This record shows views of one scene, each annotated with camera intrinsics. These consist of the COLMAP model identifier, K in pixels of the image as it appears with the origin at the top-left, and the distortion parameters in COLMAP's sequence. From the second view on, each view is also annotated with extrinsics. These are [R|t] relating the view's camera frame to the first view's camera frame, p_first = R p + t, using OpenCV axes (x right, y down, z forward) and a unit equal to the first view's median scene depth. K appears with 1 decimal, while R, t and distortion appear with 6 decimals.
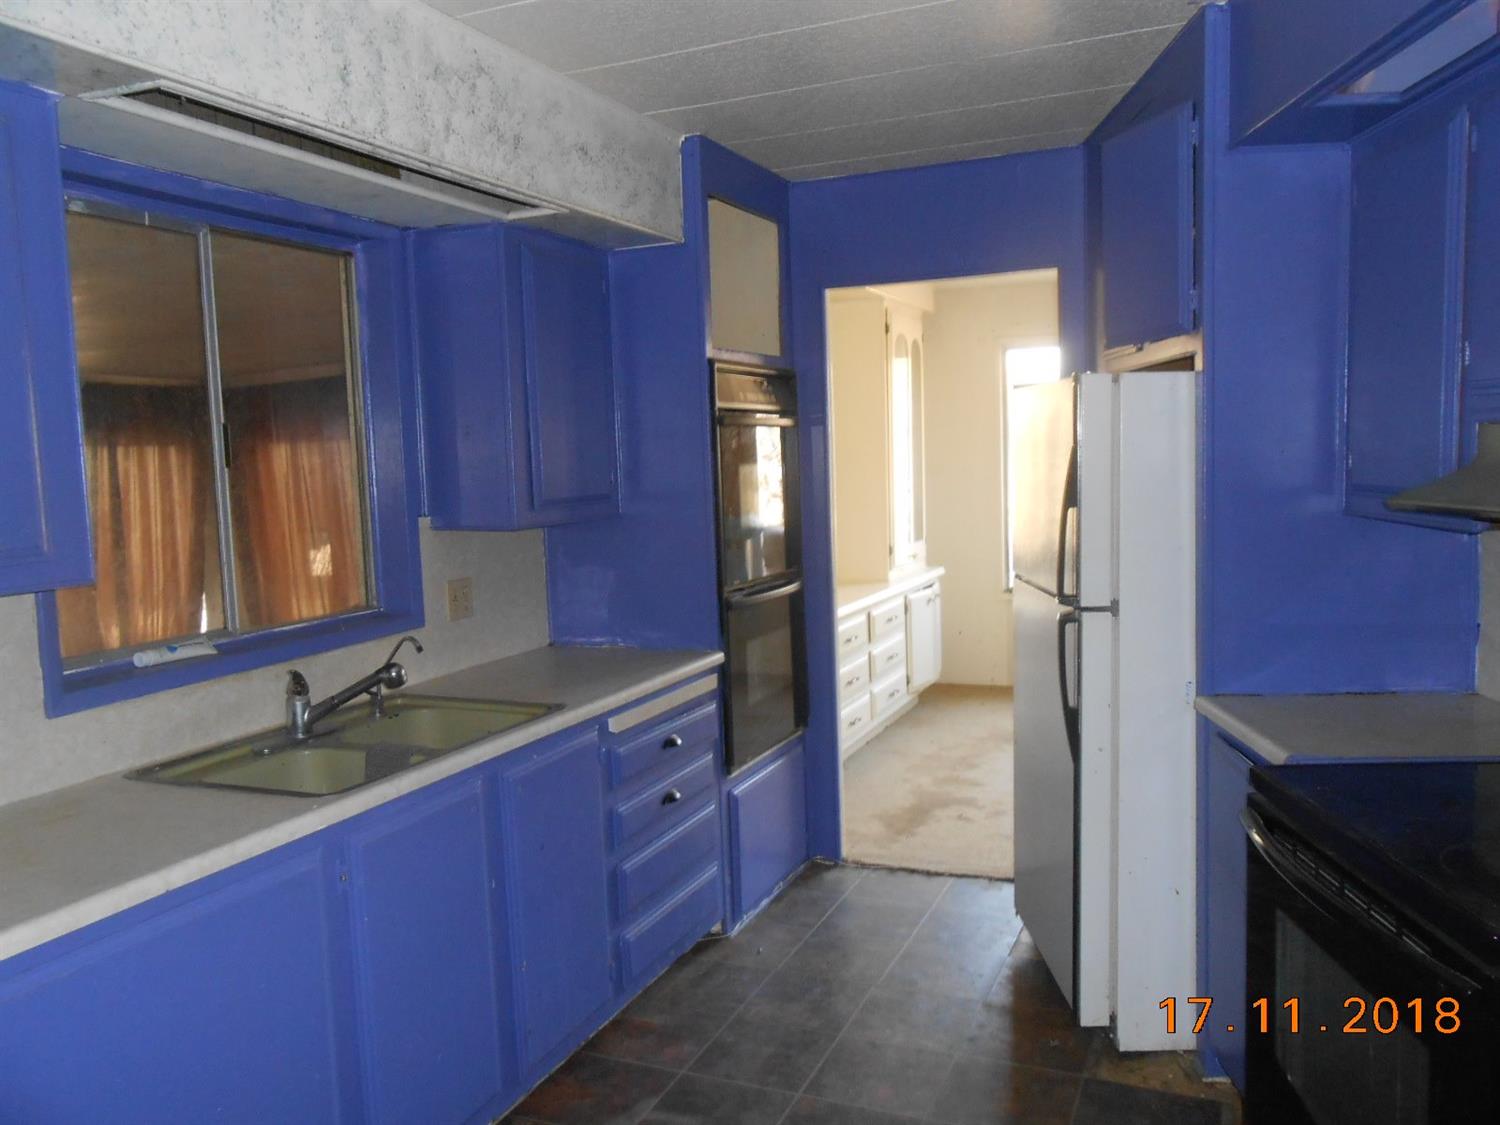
lens RADIAL K [[1159.3, 0, 750.0], [0, 1159.3, 562.5], [0, 0, 1]] dist [0.005506, 0.011898]
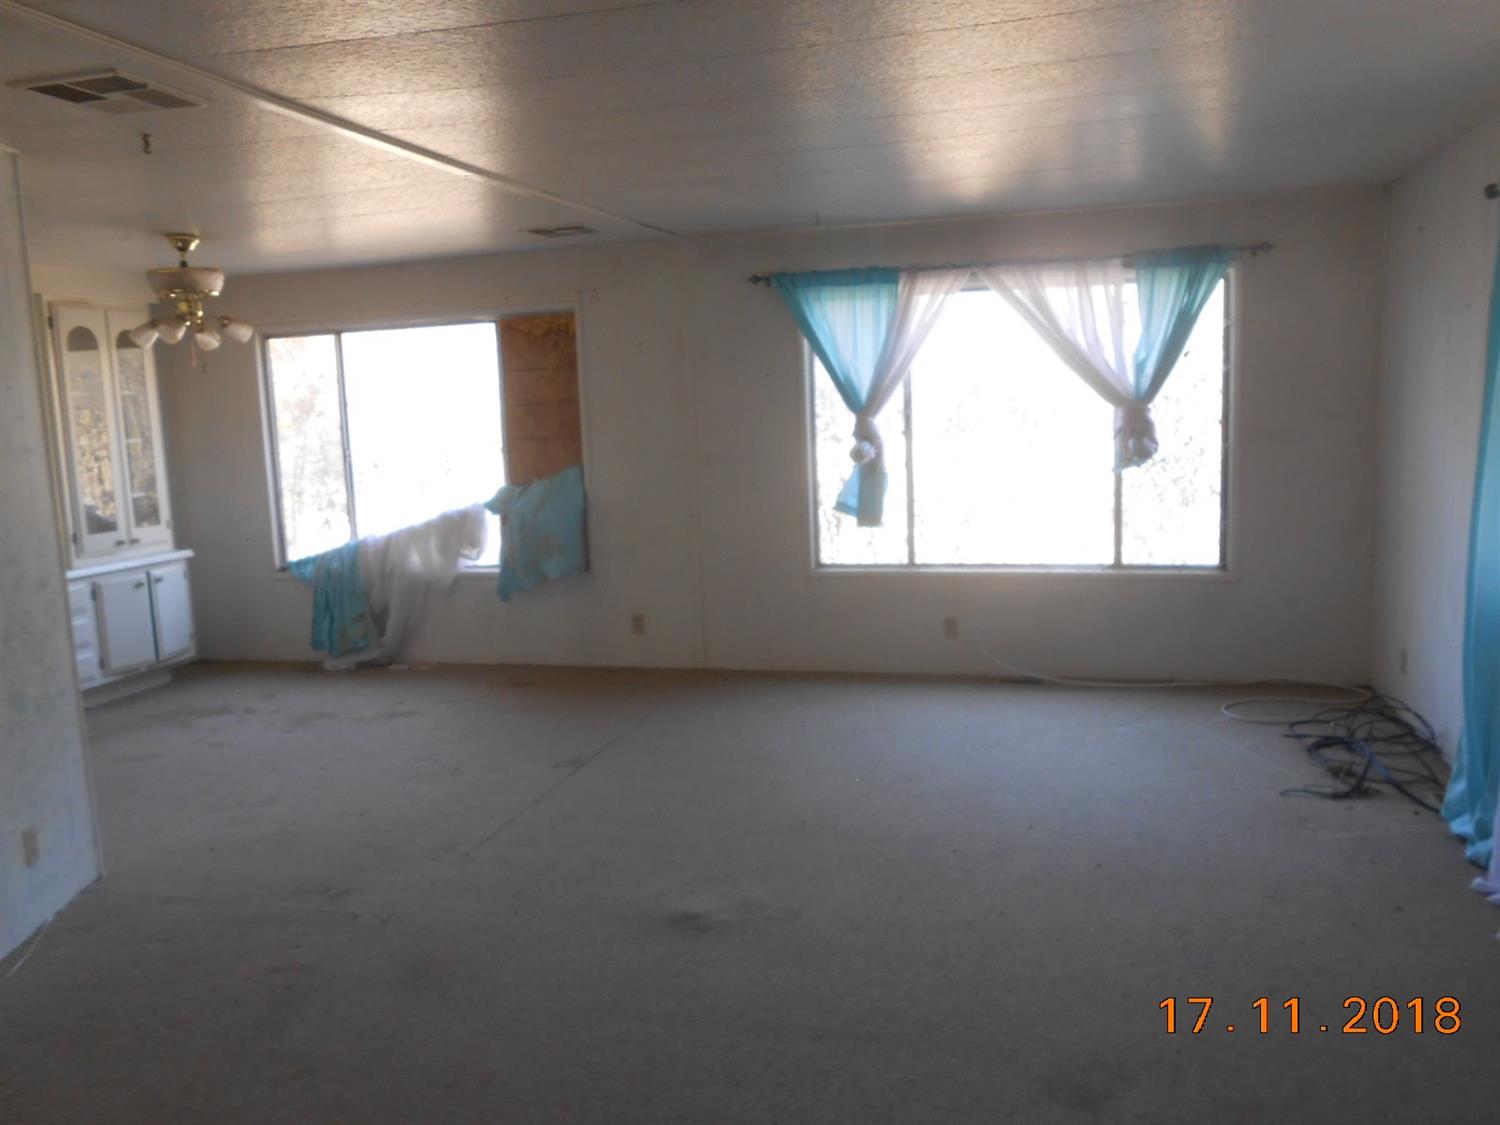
lens RADIAL K [[1159.3, 0, 750.0], [0, 1159.3, 562.5], [0, 0, 1]] dist [0.005506, 0.011898]
pose [[0.990510, -0.031954, 0.133674, 0.583682], [0.025799, 0.998537, 0.047522, -0.023013], [-0.134997, -0.043623, 0.989885, -0.109868]]
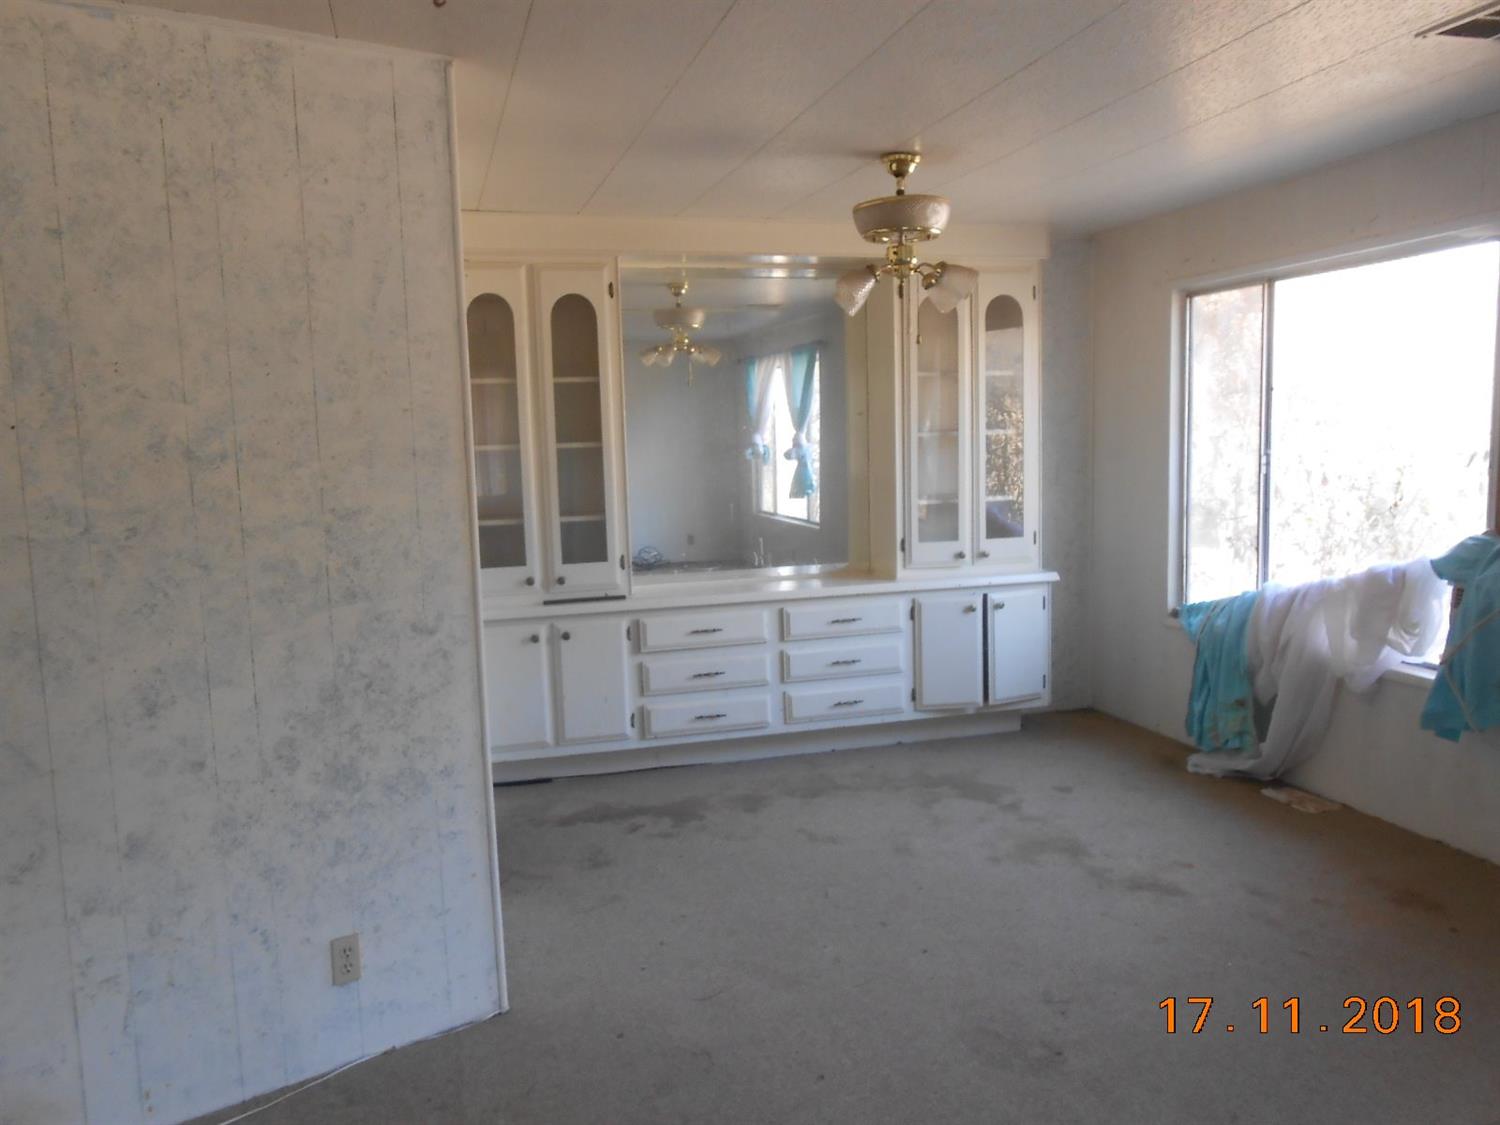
lens RADIAL K [[1168.9, 0, 750.7], [0, 1168.9, 555.0], [0, 0, 1]] dist [-0.070492, 0.088584]
pose [[0.633480, 0.097929, -0.767537, 0.733343], [-0.059316, 0.995186, 0.078019, -0.065653], [0.771482, -0.003896, 0.636239, 0.351365]]
